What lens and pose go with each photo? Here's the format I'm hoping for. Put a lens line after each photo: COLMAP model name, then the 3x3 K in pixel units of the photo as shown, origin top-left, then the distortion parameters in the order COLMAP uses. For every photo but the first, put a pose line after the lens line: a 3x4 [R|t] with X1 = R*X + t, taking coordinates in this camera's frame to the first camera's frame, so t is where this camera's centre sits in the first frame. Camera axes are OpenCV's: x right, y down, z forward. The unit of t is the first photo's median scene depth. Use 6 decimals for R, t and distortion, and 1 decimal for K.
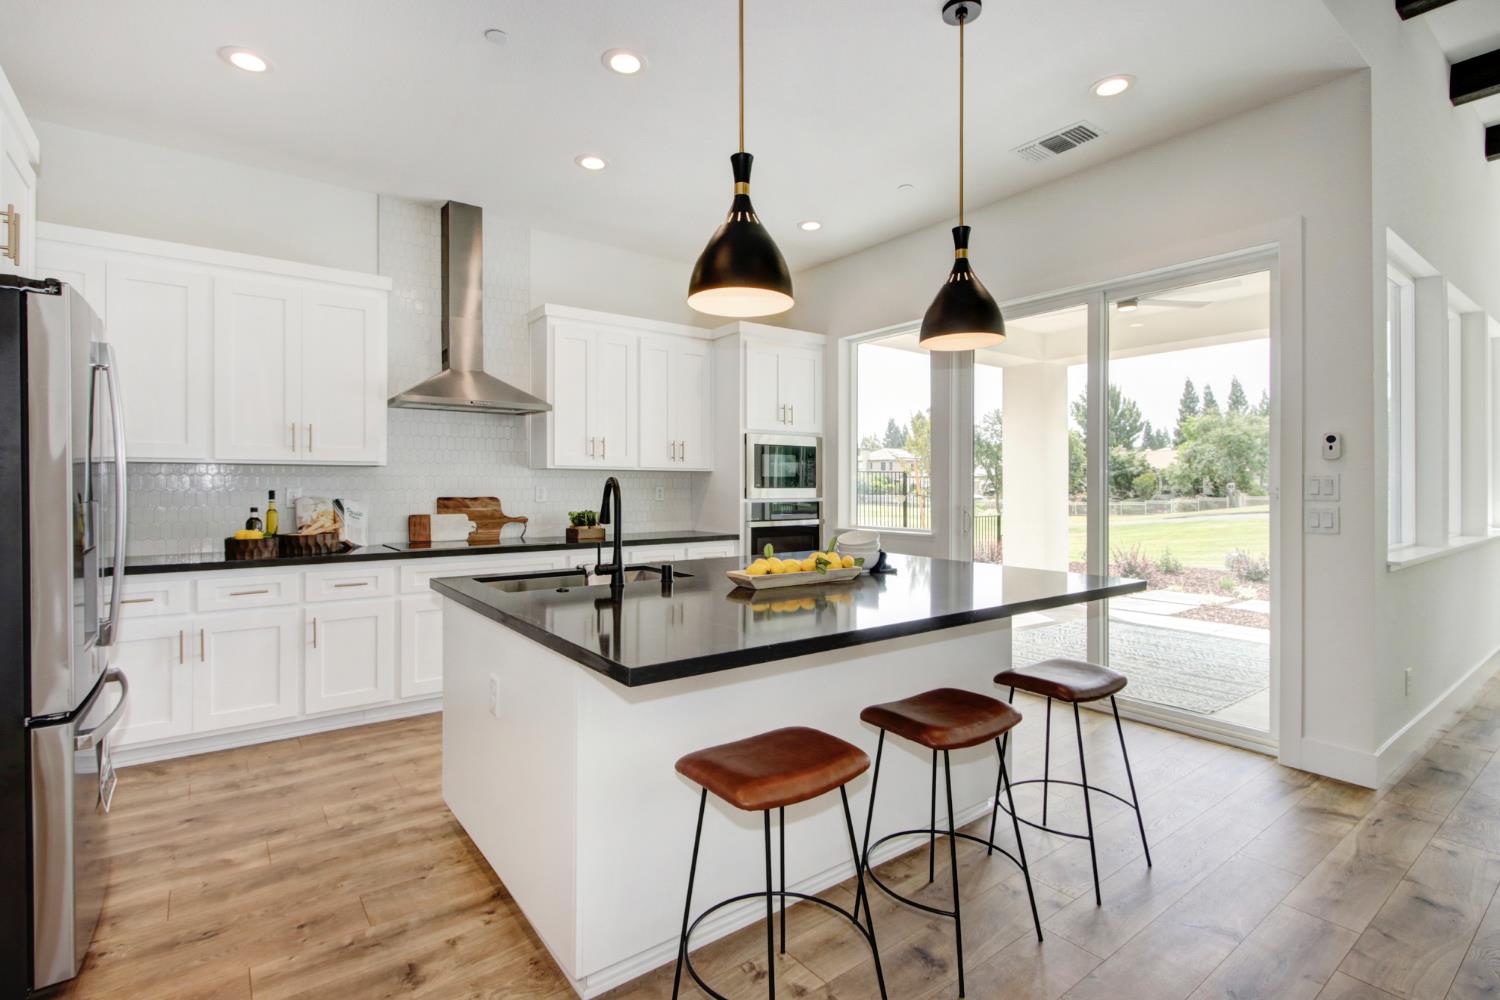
lens RADIAL K [[713.6, 0, 710.1], [0, 713.6, 484.6], [0, 0, 1]] dist [-0.001675, -0.000339]
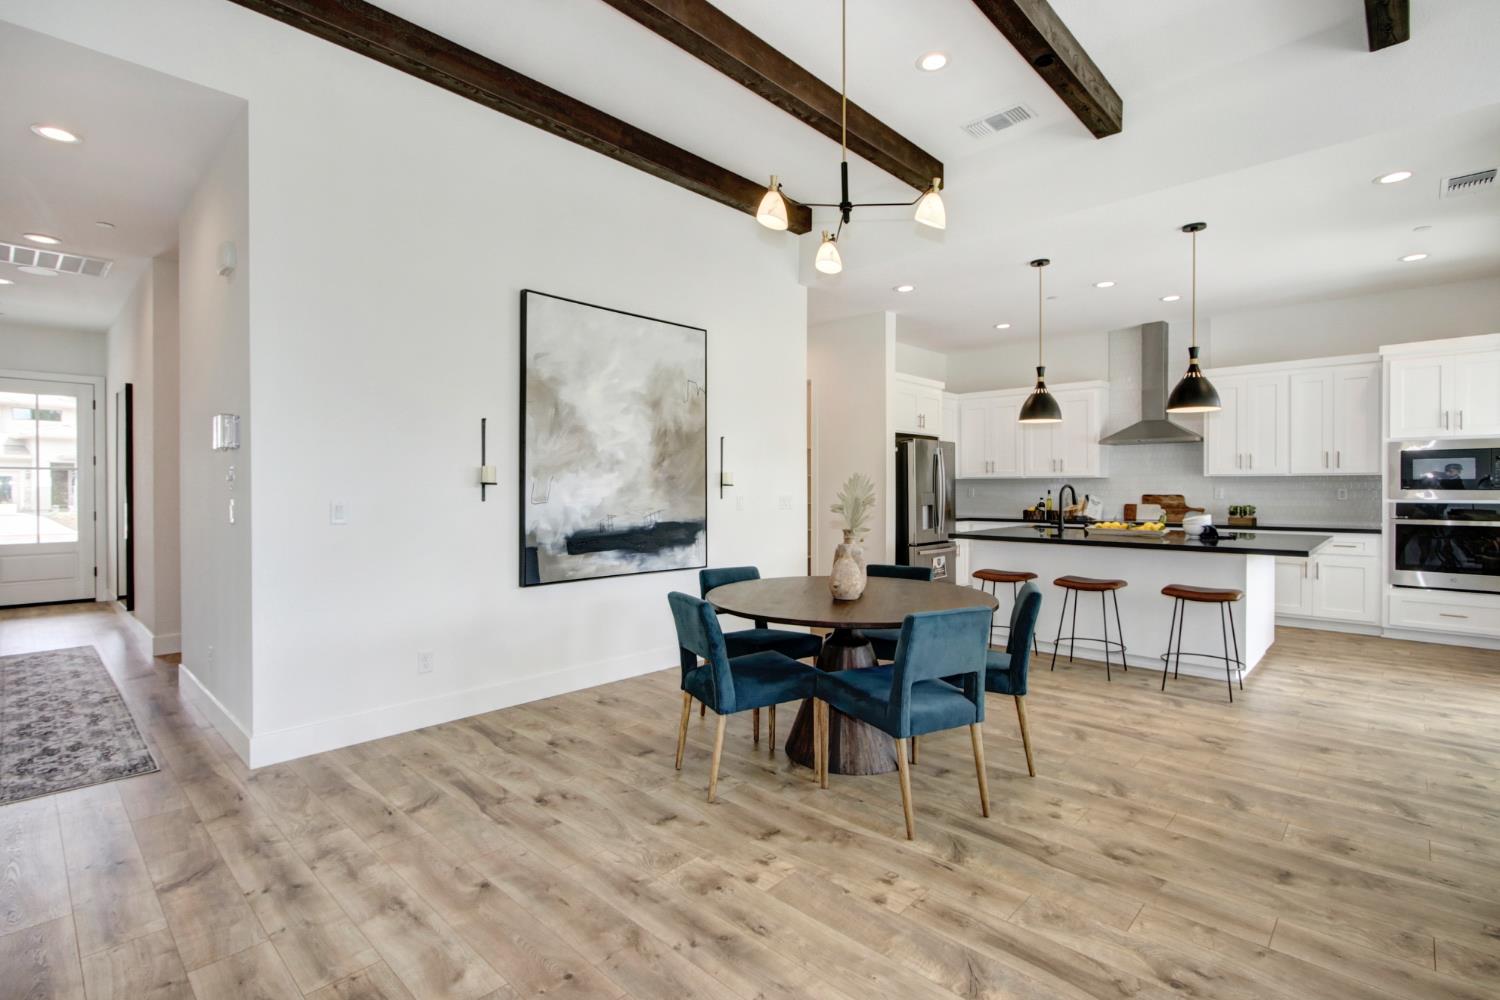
lens RADIAL K [[700.8, 0, 749.4], [0, 700.8, 491.6], [0, 0, 1]] dist [-0.000862, 0.000303]
pose [[0.201124, 0.004275, -0.979556, 1.048135], [0.001507, 0.999988, 0.004673, 0.001277], [0.979565, -0.002416, 0.201115, -0.265961]]
